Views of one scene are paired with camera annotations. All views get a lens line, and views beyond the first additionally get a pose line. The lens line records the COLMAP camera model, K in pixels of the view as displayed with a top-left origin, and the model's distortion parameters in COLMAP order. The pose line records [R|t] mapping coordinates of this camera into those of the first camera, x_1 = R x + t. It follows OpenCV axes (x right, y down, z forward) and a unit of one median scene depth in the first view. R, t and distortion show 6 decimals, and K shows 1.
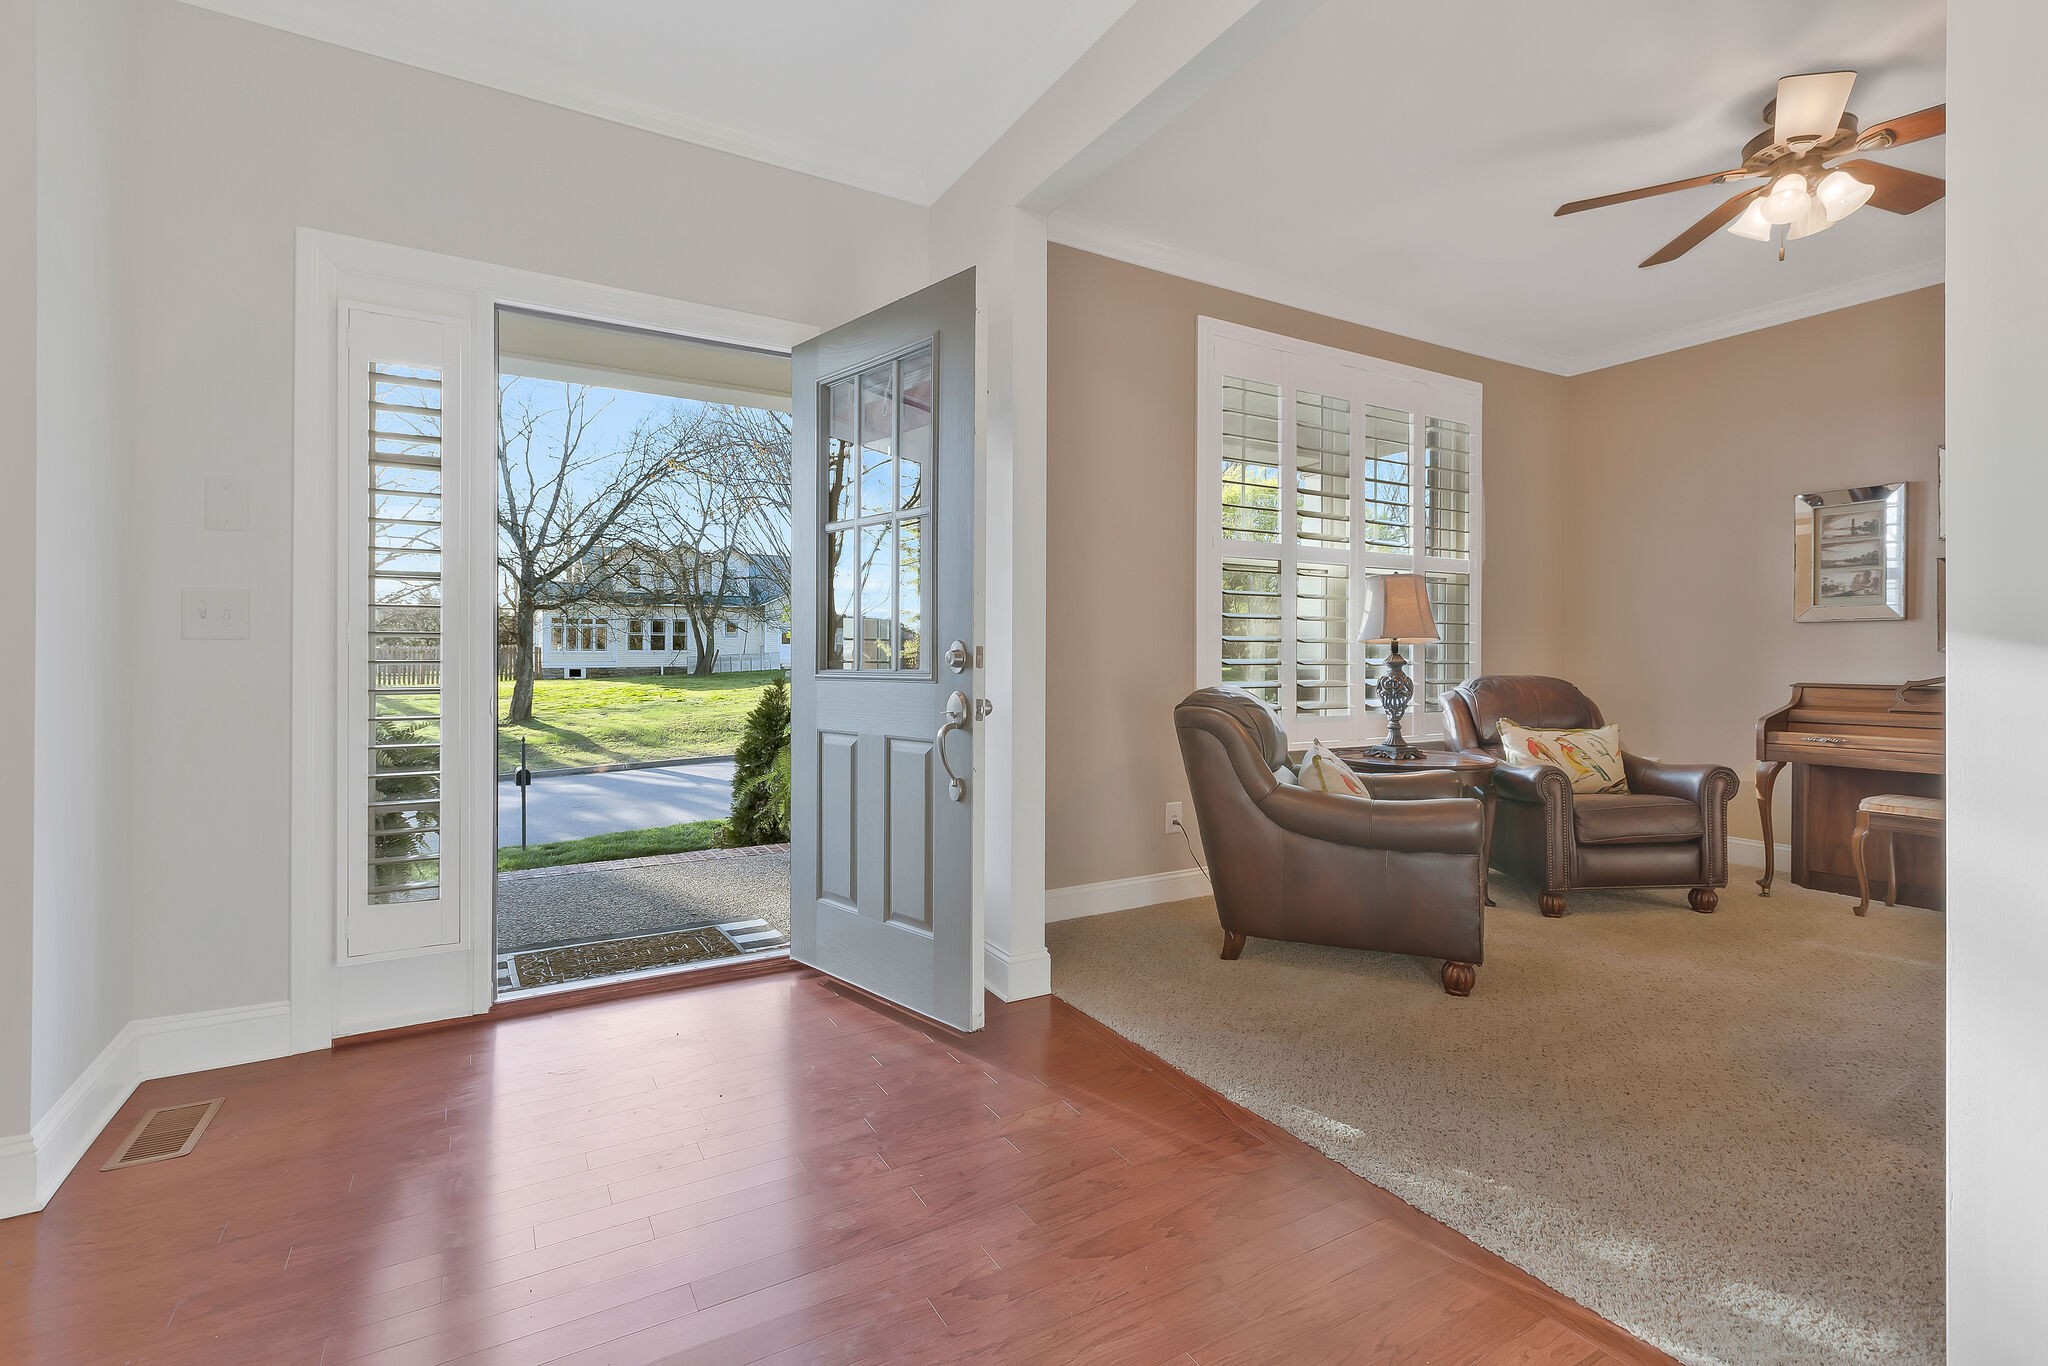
lens RADIAL K [[927.1, 0, 1028.5], [0, 927.1, 639.2], [0, 0, 1]] dist [0.002353, 0.000756]
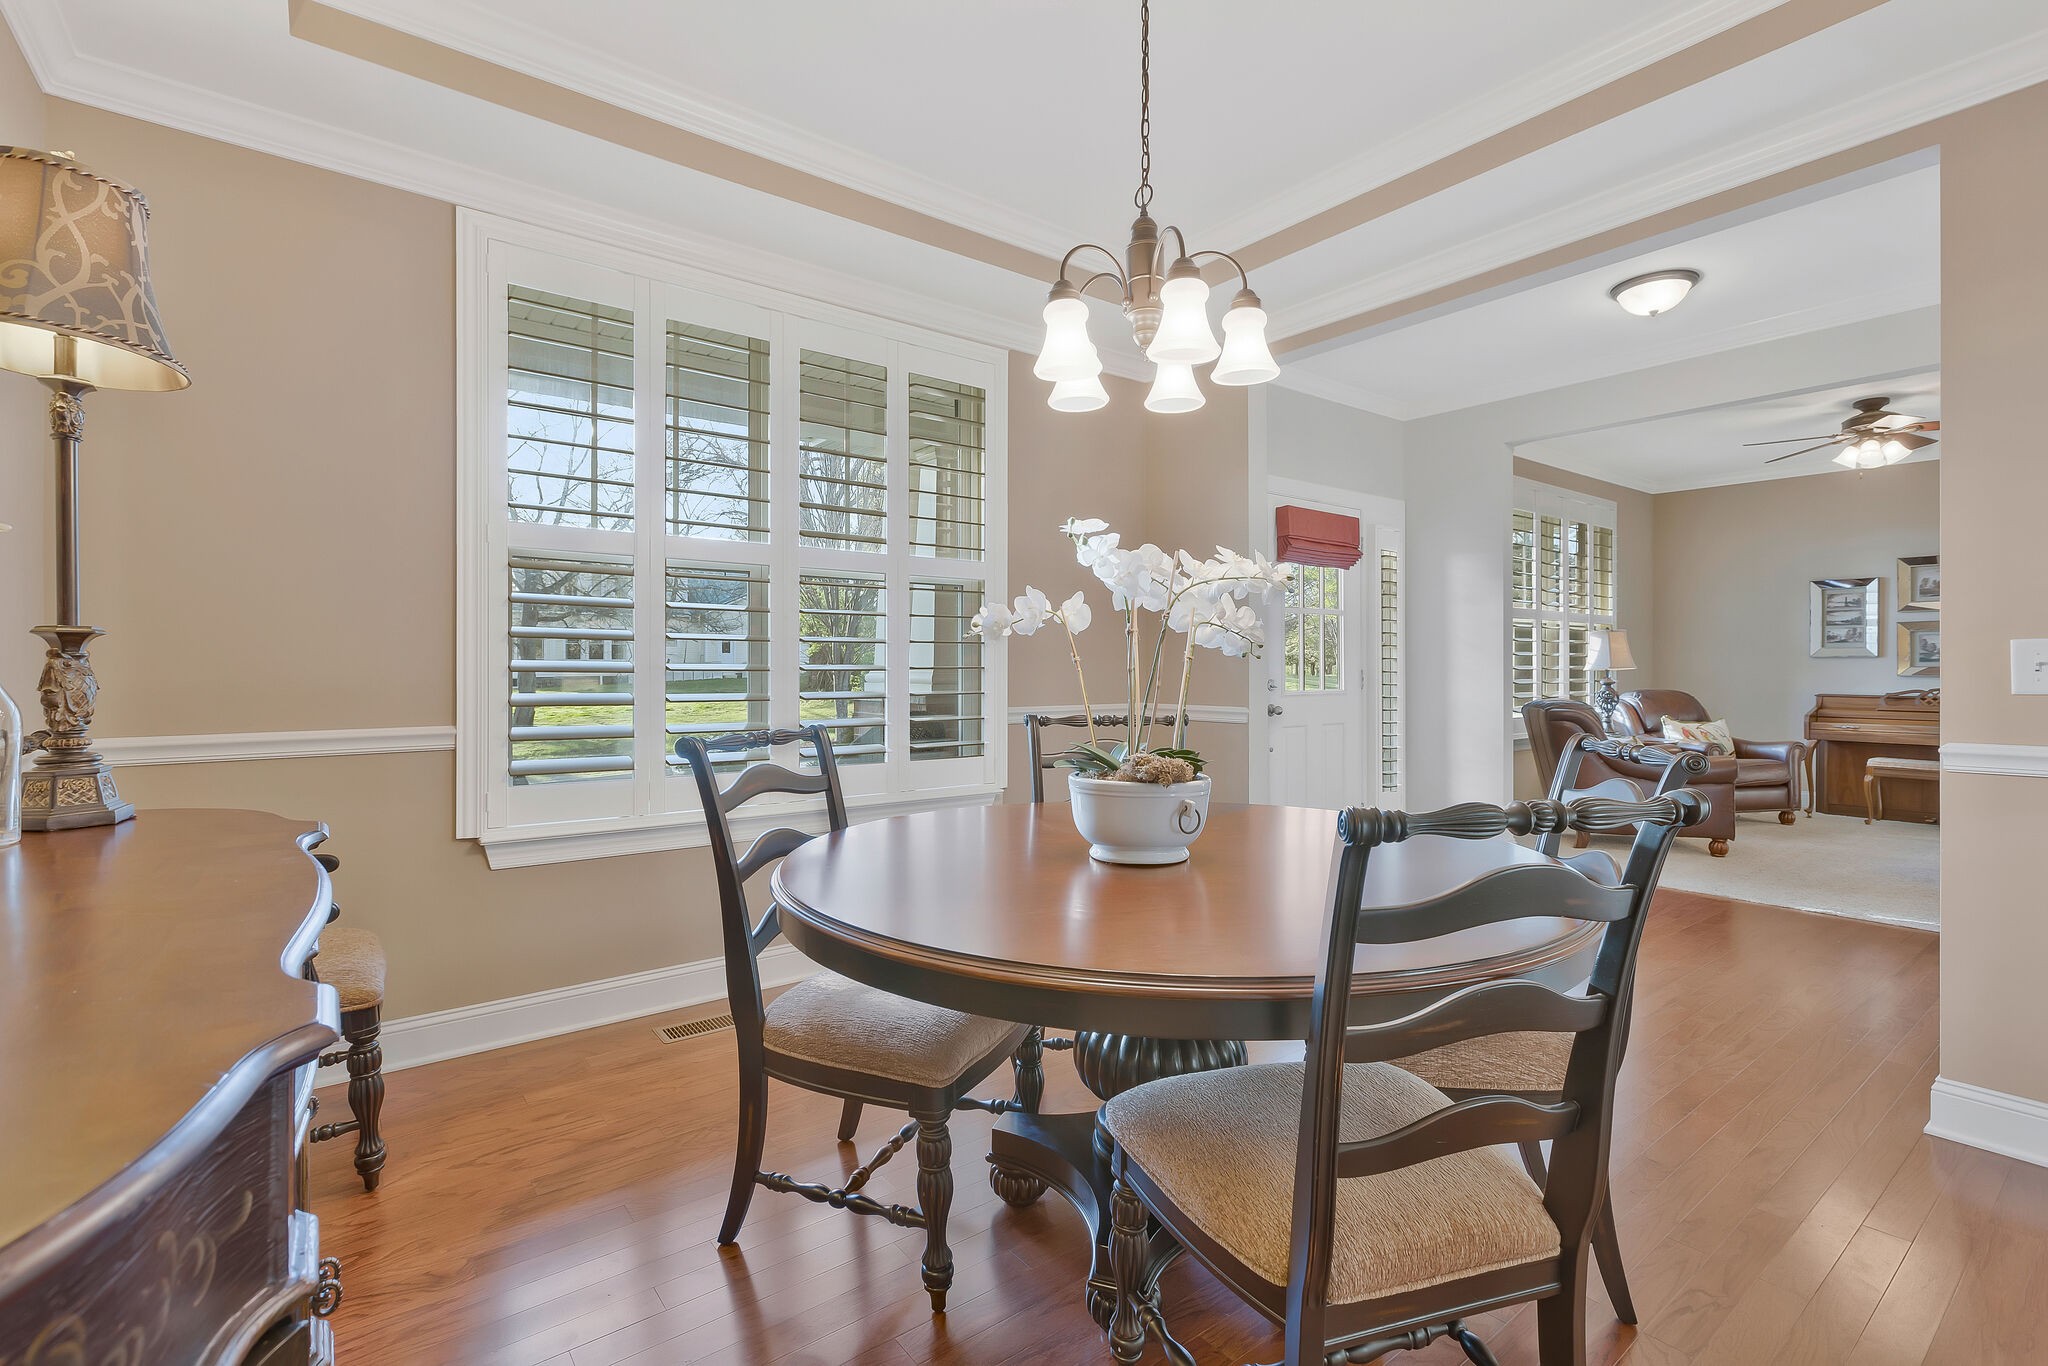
lens RADIAL K [[927.1, 0, 1002.8], [0, 927.1, 654.3], [0, 0, 1]] dist [0.002353, 0.000756]
pose [[0.992259, 0.002105, 0.124170, -0.890634], [-0.003129, 0.999963, 0.008050, -0.035222], [-0.124148, -0.008376, 0.992228, -0.514639]]
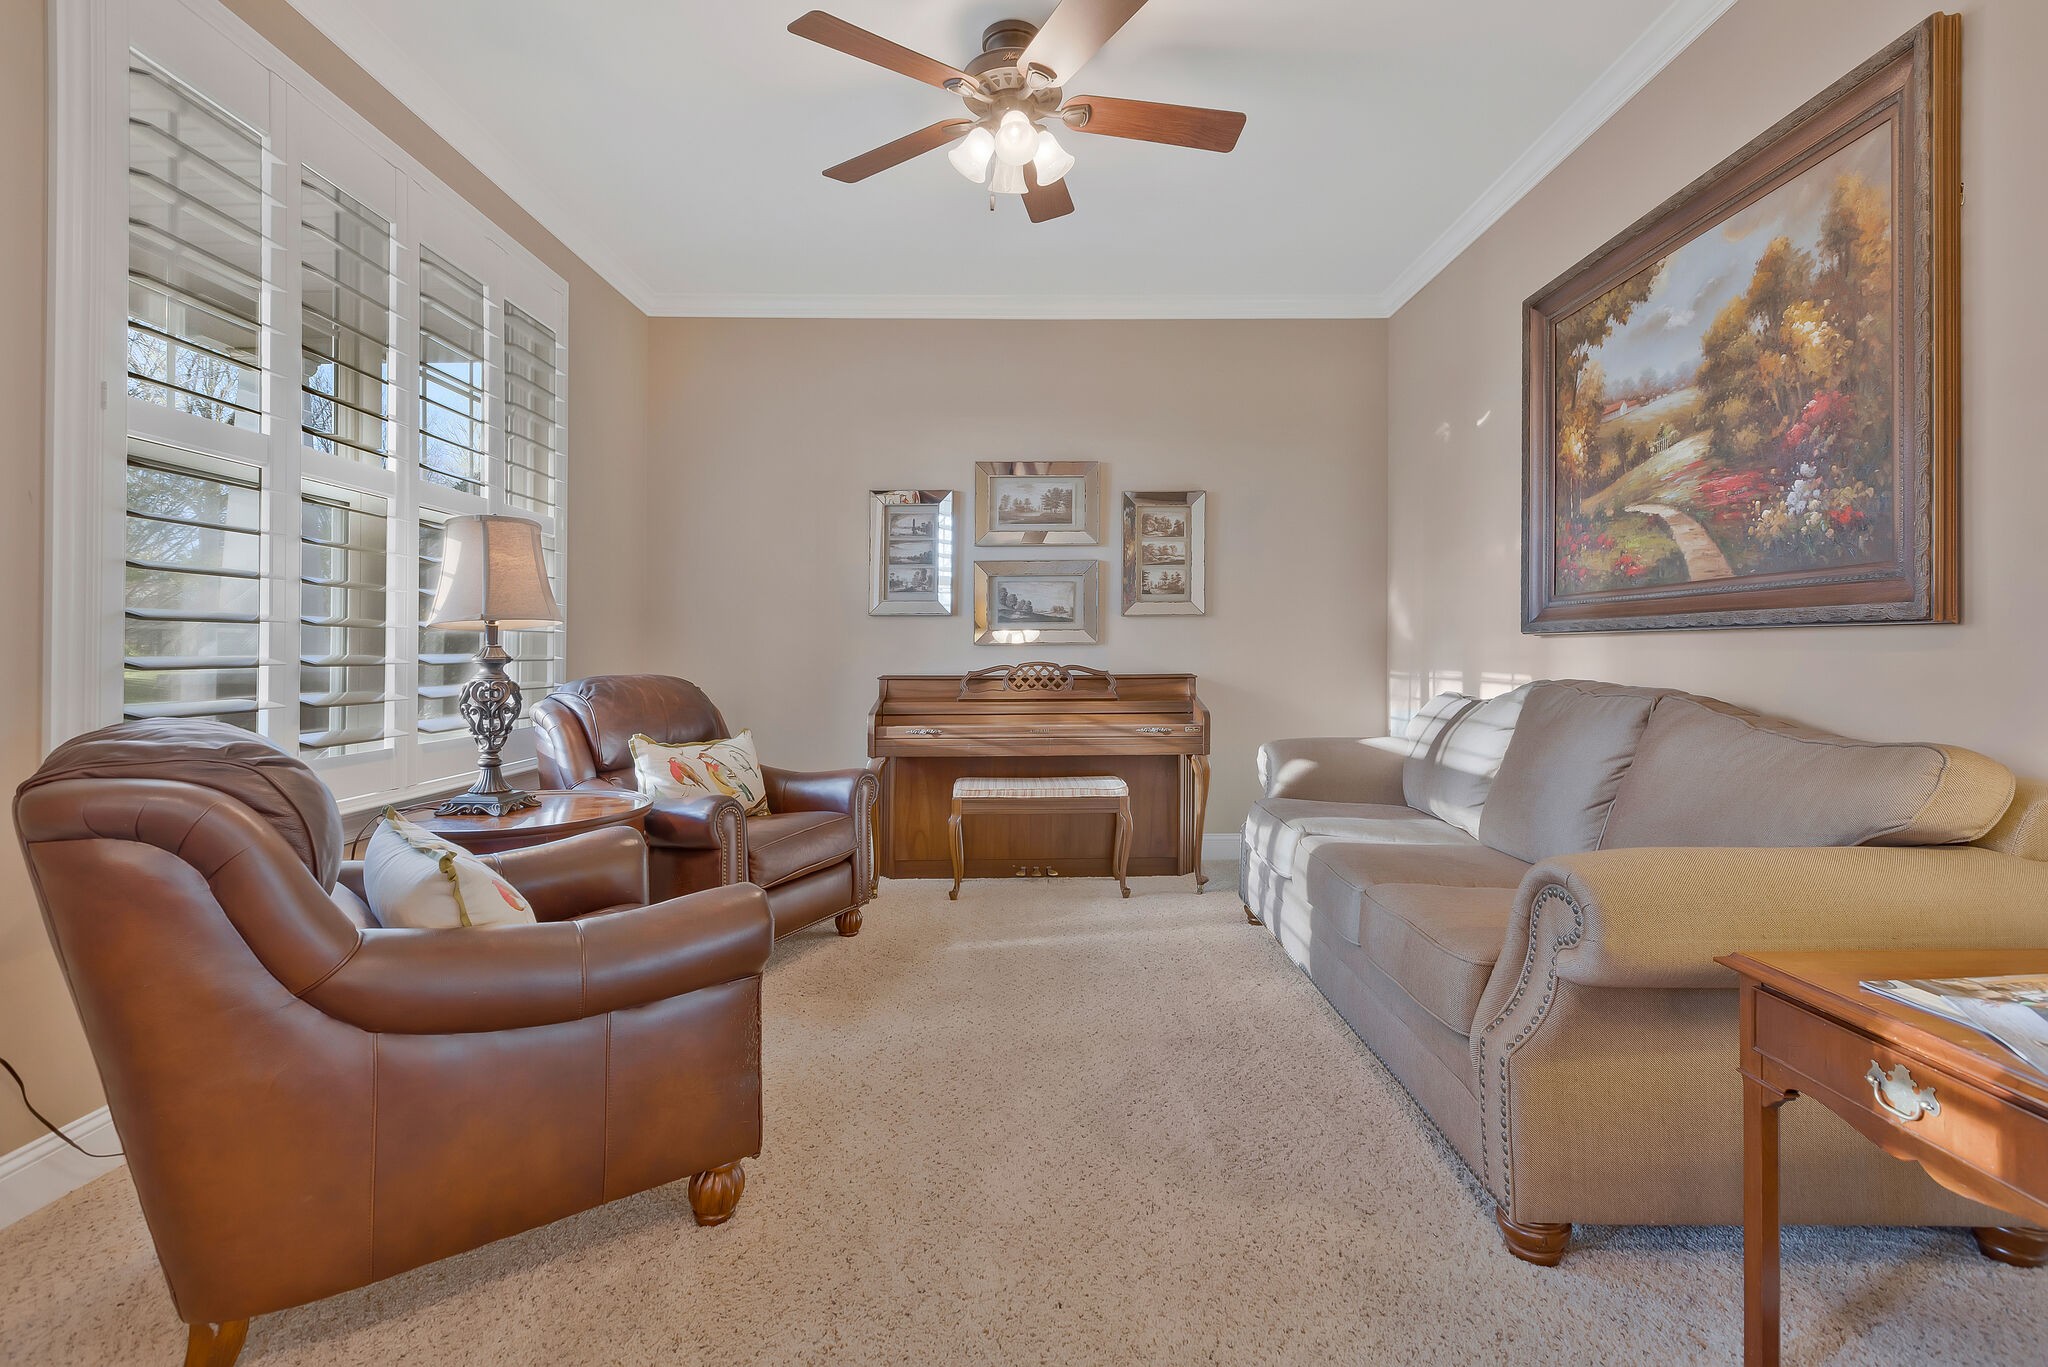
lens RADIAL K [[927.1, 0, 1017.2], [0, 927.1, 648.0], [0, 0, 1]] dist [0.002353, 0.000756]
pose [[0.498173, 0.000716, 0.867078, 0.031505], [-0.011860, 0.999912, 0.005989, 0.009956], [-0.866997, -0.013267, 0.498137, 0.388024]]
